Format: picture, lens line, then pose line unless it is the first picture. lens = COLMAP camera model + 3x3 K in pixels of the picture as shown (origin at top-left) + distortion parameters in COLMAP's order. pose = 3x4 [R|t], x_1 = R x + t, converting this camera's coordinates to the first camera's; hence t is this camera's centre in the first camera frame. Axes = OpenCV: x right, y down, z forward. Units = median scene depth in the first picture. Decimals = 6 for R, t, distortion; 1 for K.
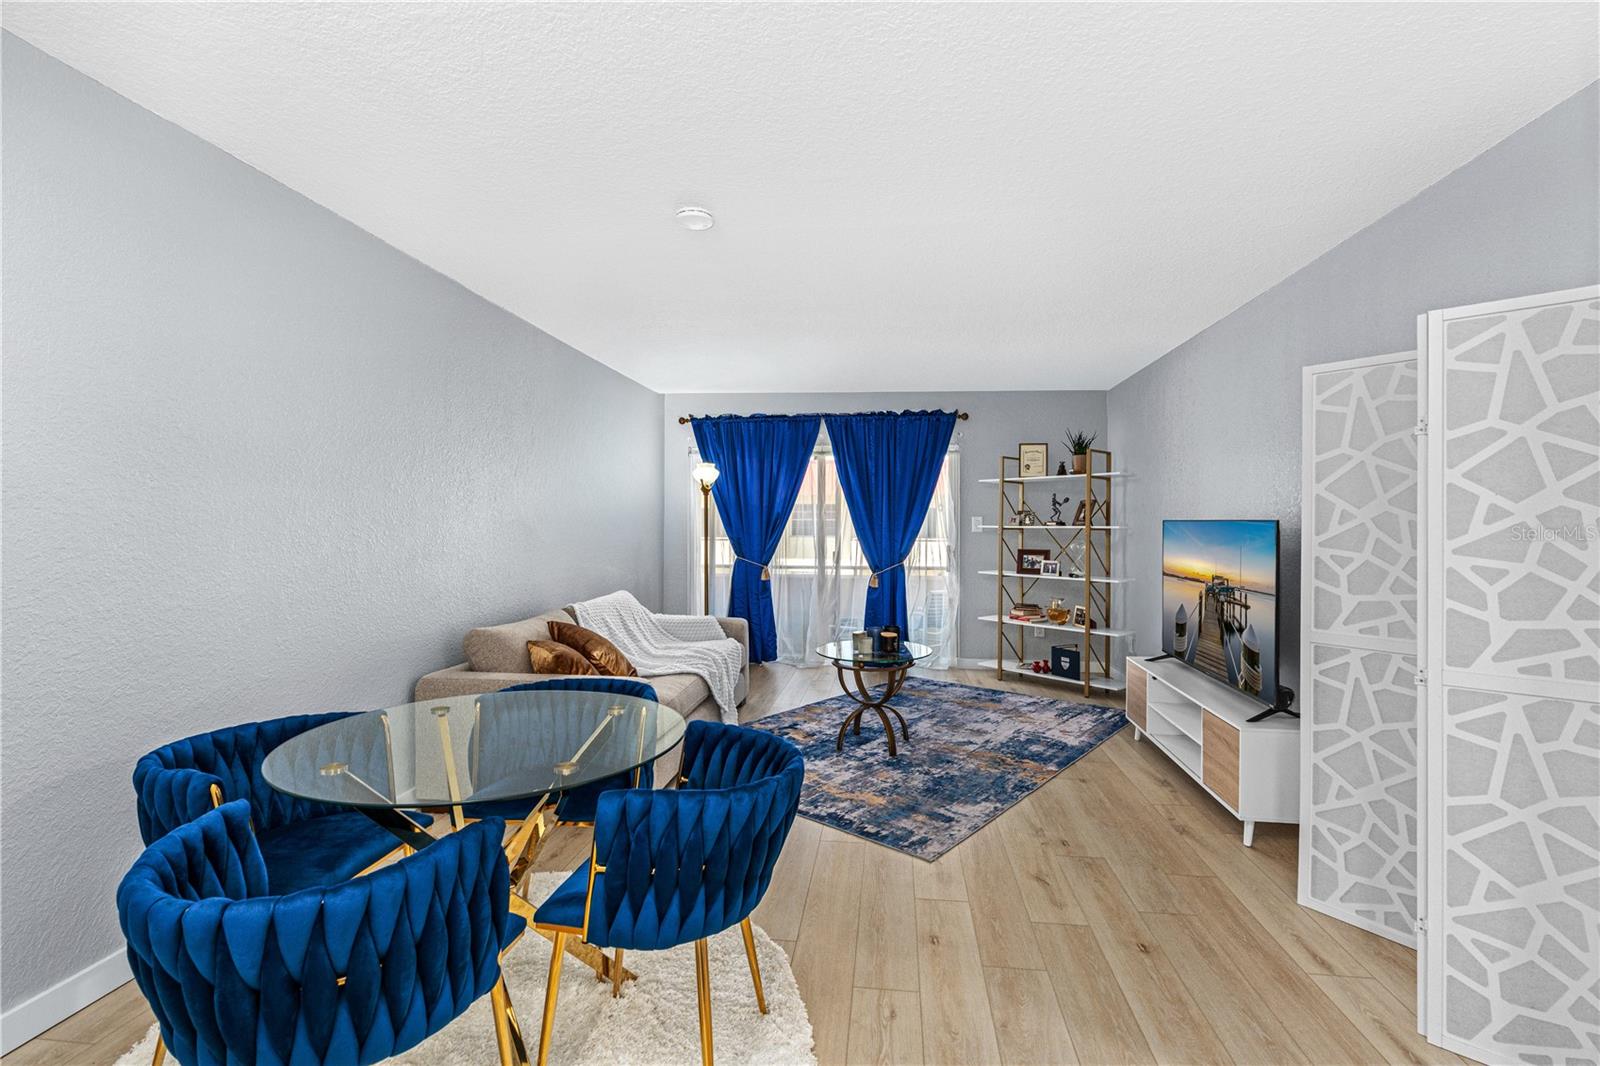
lens RADIAL K [[716.3, 0, 798.4], [0, 716.3, 525.1], [0, 0, 1]] dist [-0.023198, 0.000060]
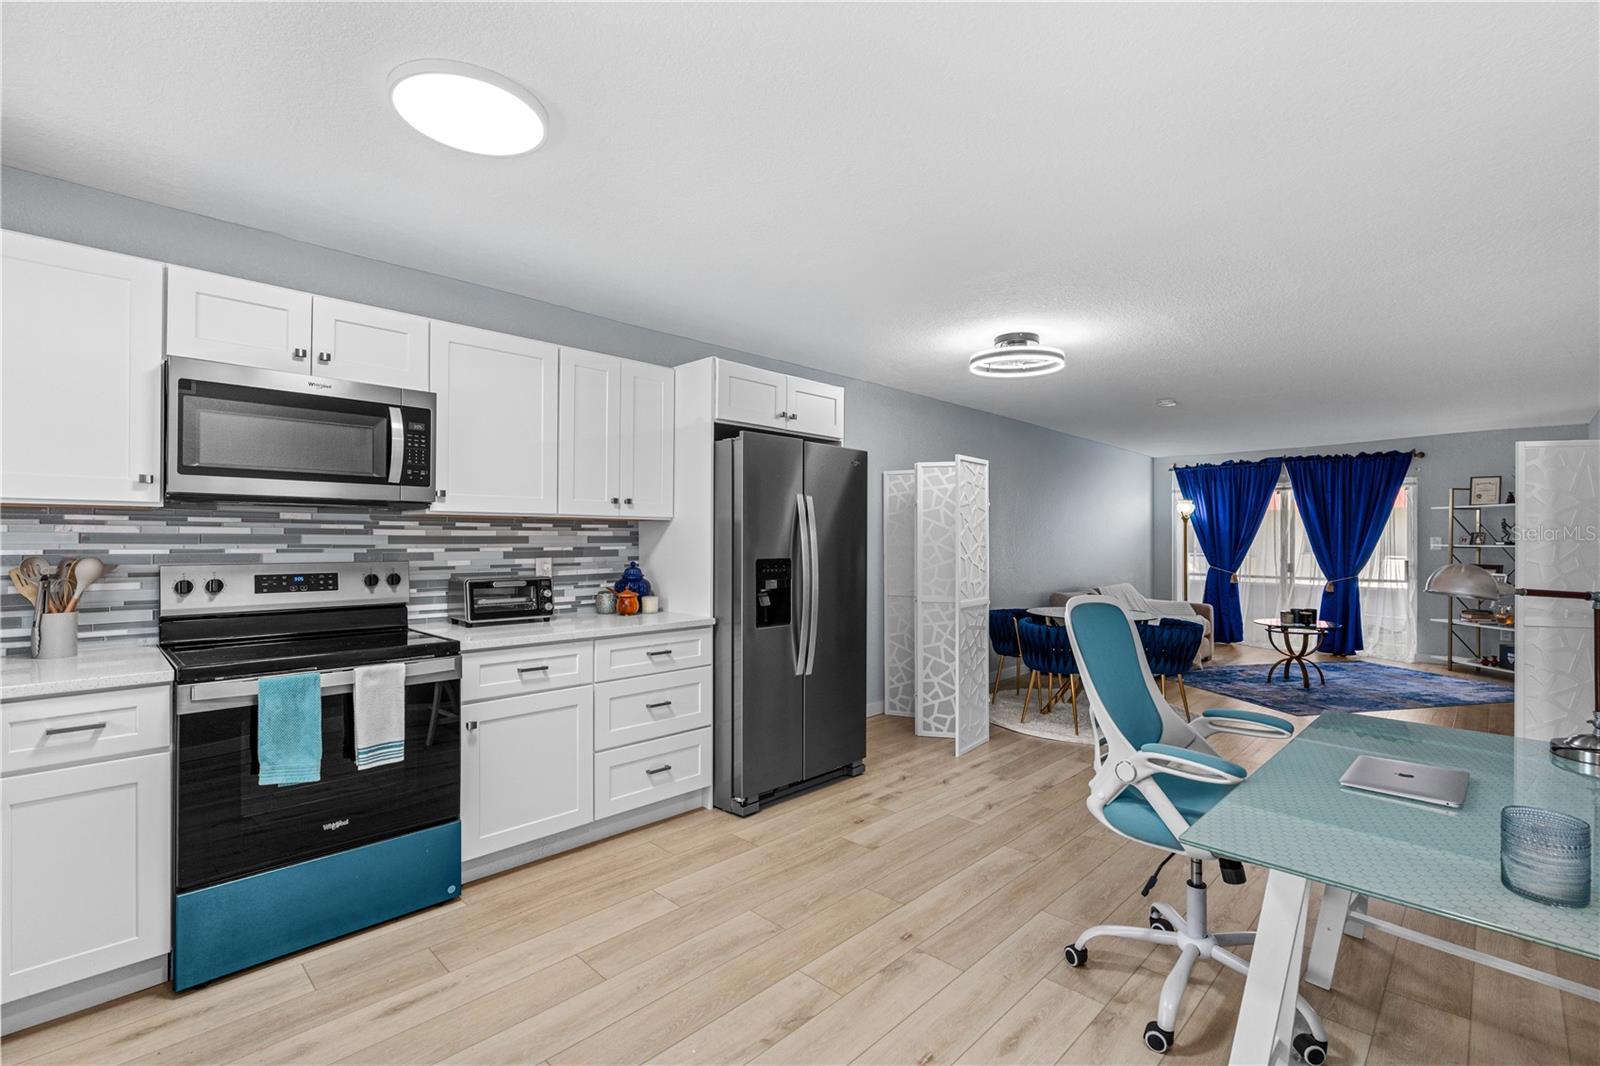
lens RADIAL K [[720.9, 0, 808.7], [0, 720.9, 536.6], [0, 0, 1]] dist [-0.010289, 0.004693]
pose [[0.804629, -0.003669, -0.593767, 0.139339], [0.001623, 0.999991, -0.003981, -0.010987], [0.593776, 0.002239, 0.804627, -0.710384]]
